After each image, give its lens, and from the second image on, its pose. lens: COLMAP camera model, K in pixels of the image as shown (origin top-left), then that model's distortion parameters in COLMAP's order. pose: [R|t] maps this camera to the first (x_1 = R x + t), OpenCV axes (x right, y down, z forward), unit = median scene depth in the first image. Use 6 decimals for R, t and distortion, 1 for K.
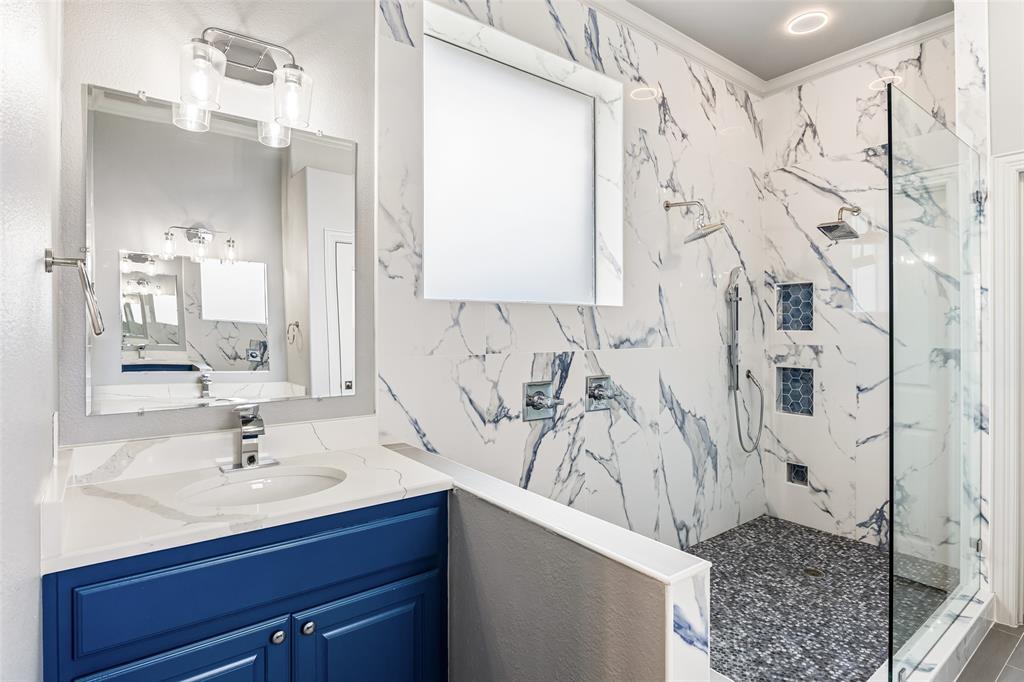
lens RADIAL K [[530.3, 0, 513.3], [0, 530.3, 328.5], [0, 0, 1]] dist [-0.008025, -0.000040]
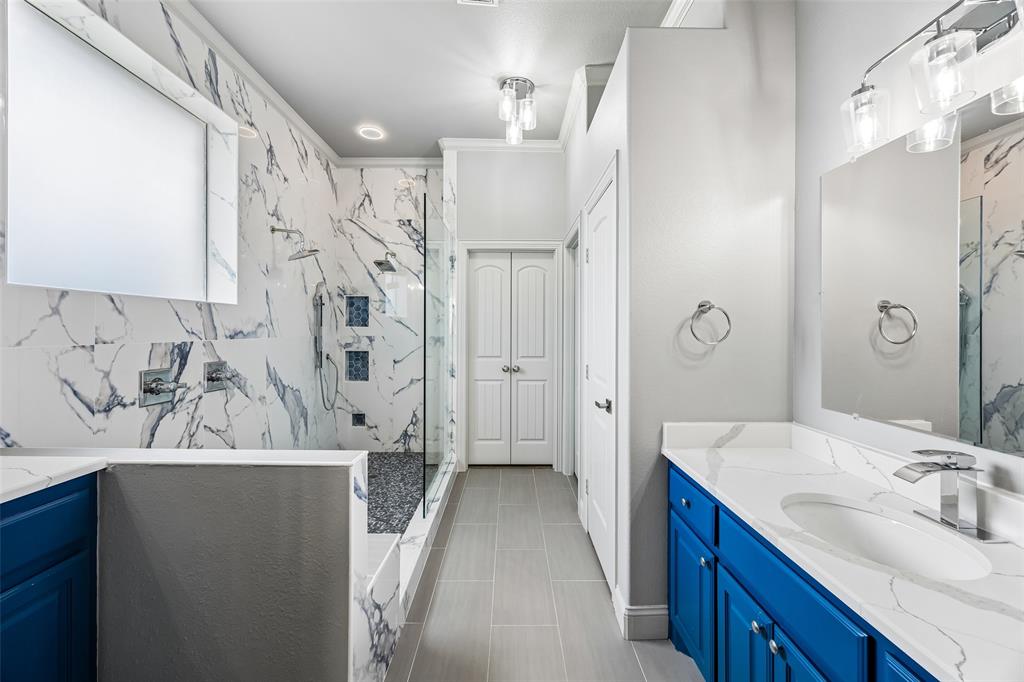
lens RADIAL K [[393.6, 0, 512.3], [0, 393.6, 330.0], [0, 0, 1]] dist [0.000401, 0.000098]
pose [[0.603432, 0.003064, 0.797409, -0.132451], [-0.005813, 0.999983, 0.000556, 0.012518], [-0.797393, -0.004971, 0.603440, -0.059791]]
